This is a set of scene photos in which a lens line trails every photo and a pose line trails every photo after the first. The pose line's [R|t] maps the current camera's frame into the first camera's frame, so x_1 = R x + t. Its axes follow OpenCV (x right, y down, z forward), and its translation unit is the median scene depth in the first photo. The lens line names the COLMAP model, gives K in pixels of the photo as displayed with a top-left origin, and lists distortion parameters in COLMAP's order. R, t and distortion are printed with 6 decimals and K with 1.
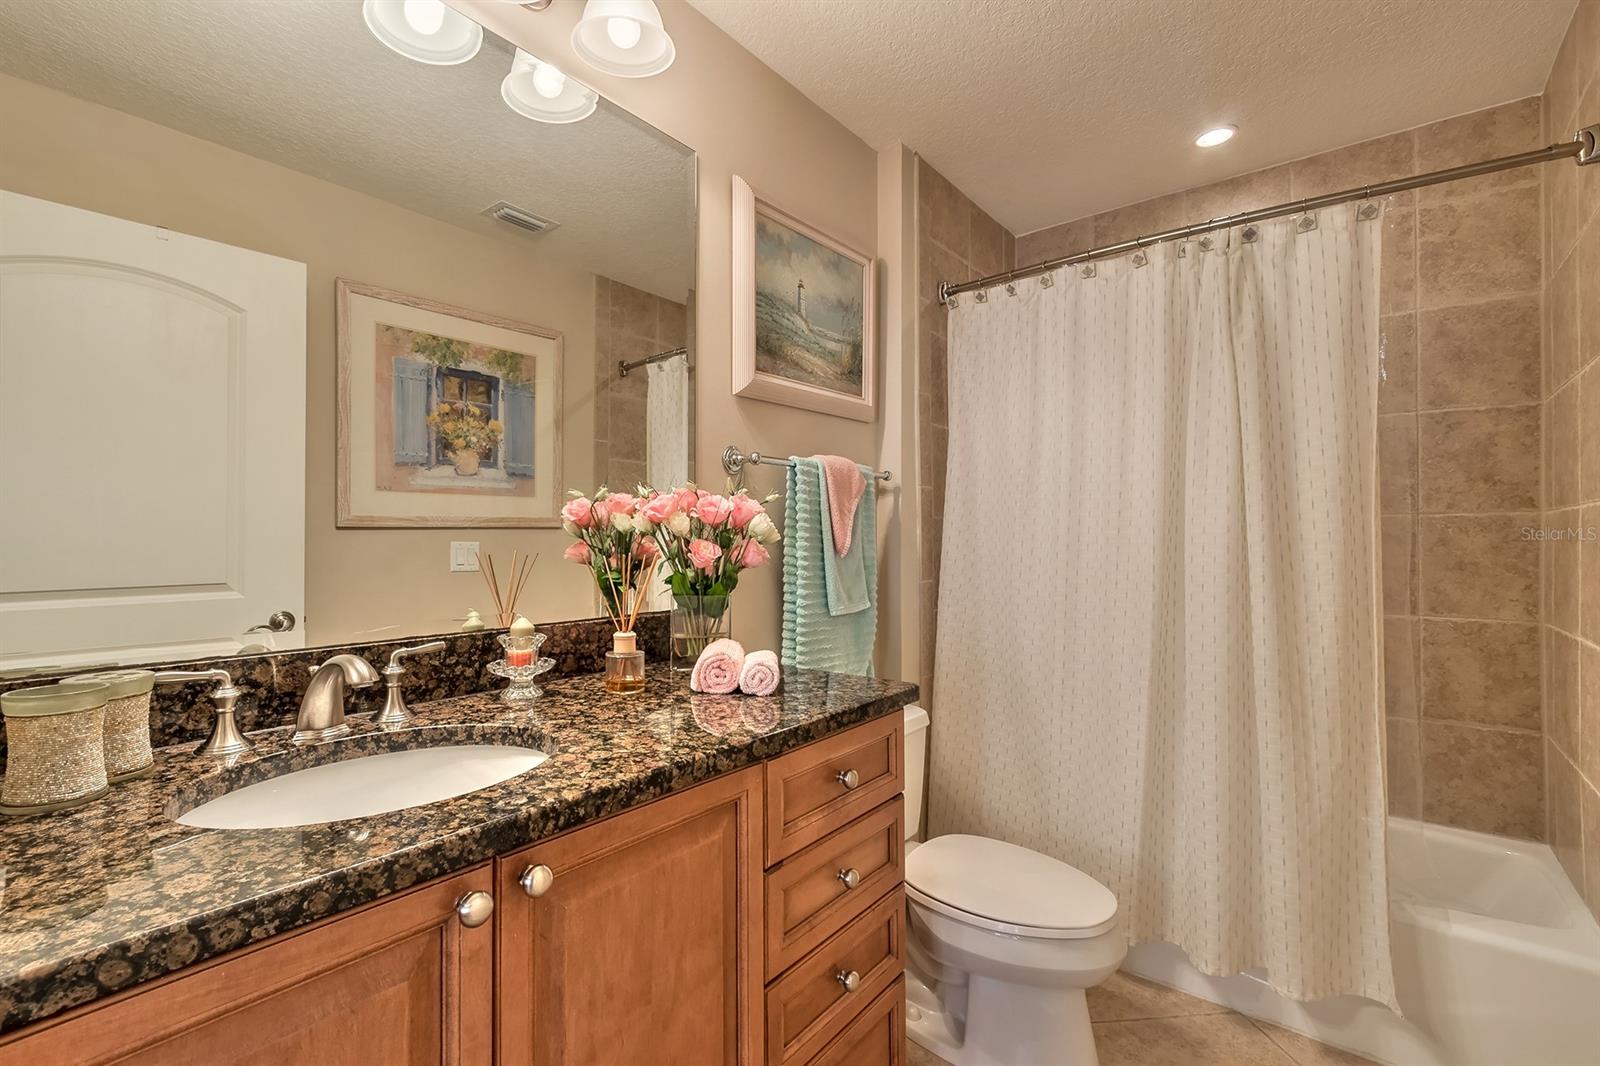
lens RADIAL K [[729.6, 0, 782.8], [0, 729.6, 536.2], [0, 0, 1]] dist [0.008048, -0.002645]
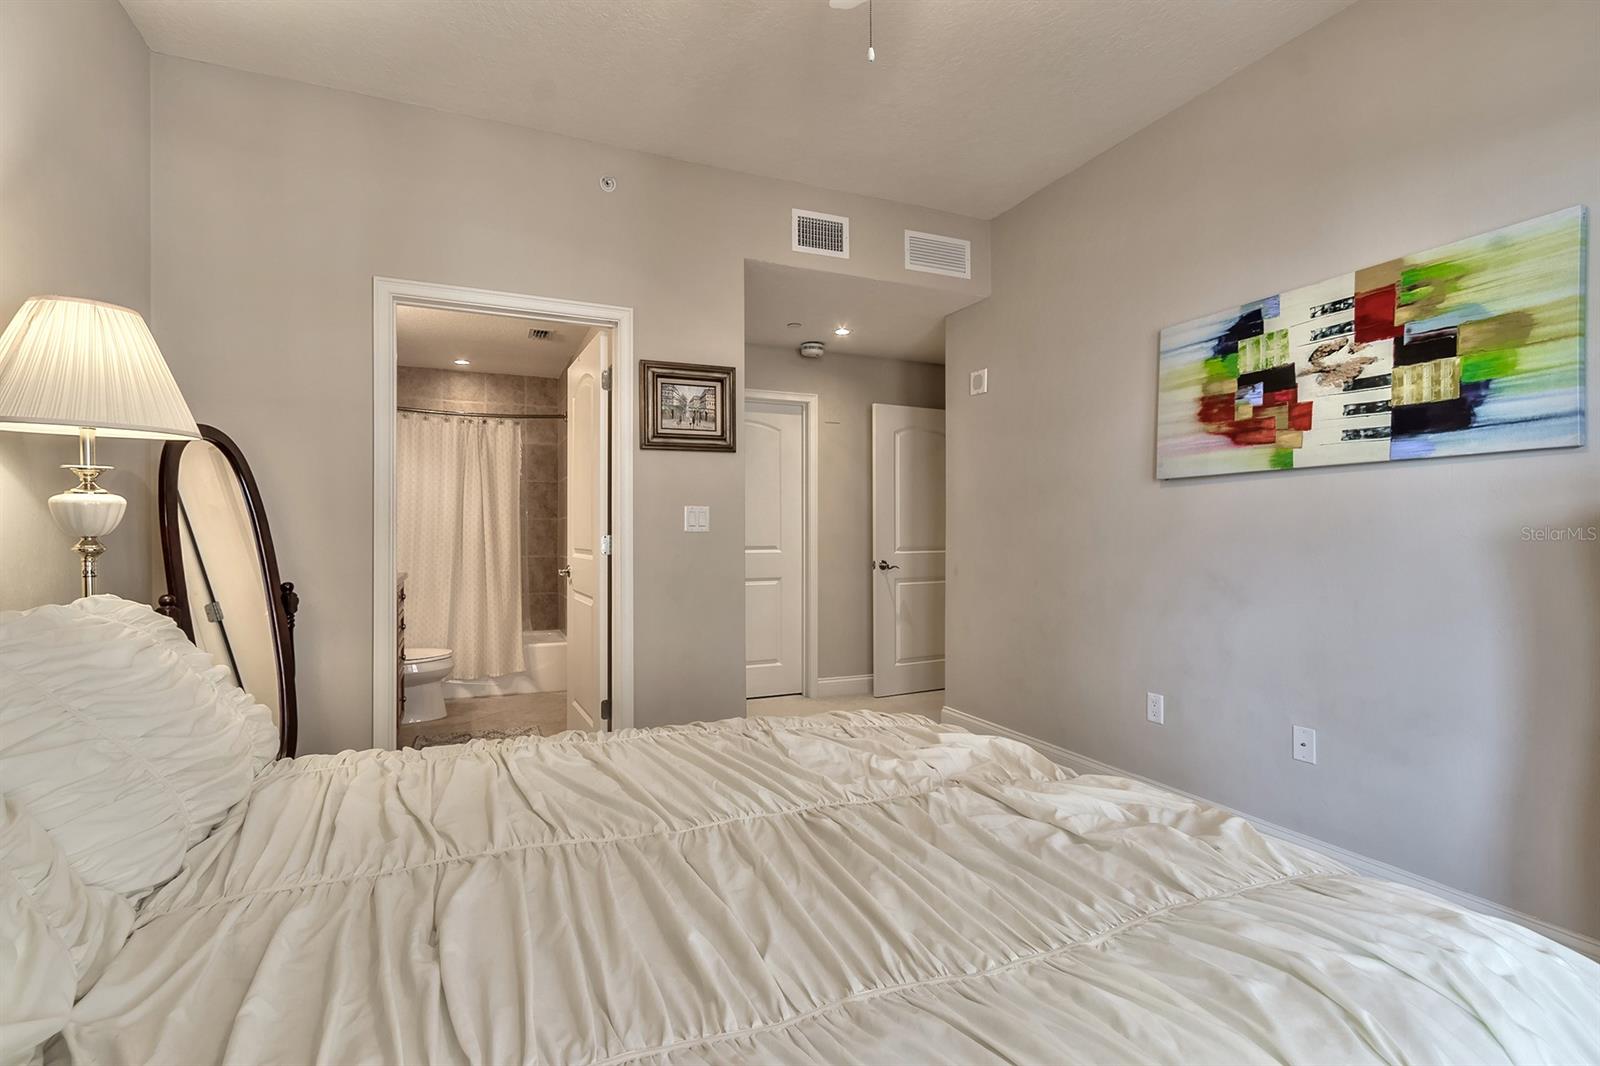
lens RADIAL K [[729.6, 0, 785.8], [0, 729.6, 537.2], [0, 0, 1]] dist [0.008048, -0.002645]
pose [[0.458243, -0.008632, 0.888785, -1.377893], [-0.004971, 0.999912, 0.012275, 0.005585], [-0.888813, -0.010043, 0.458160, -1.378661]]
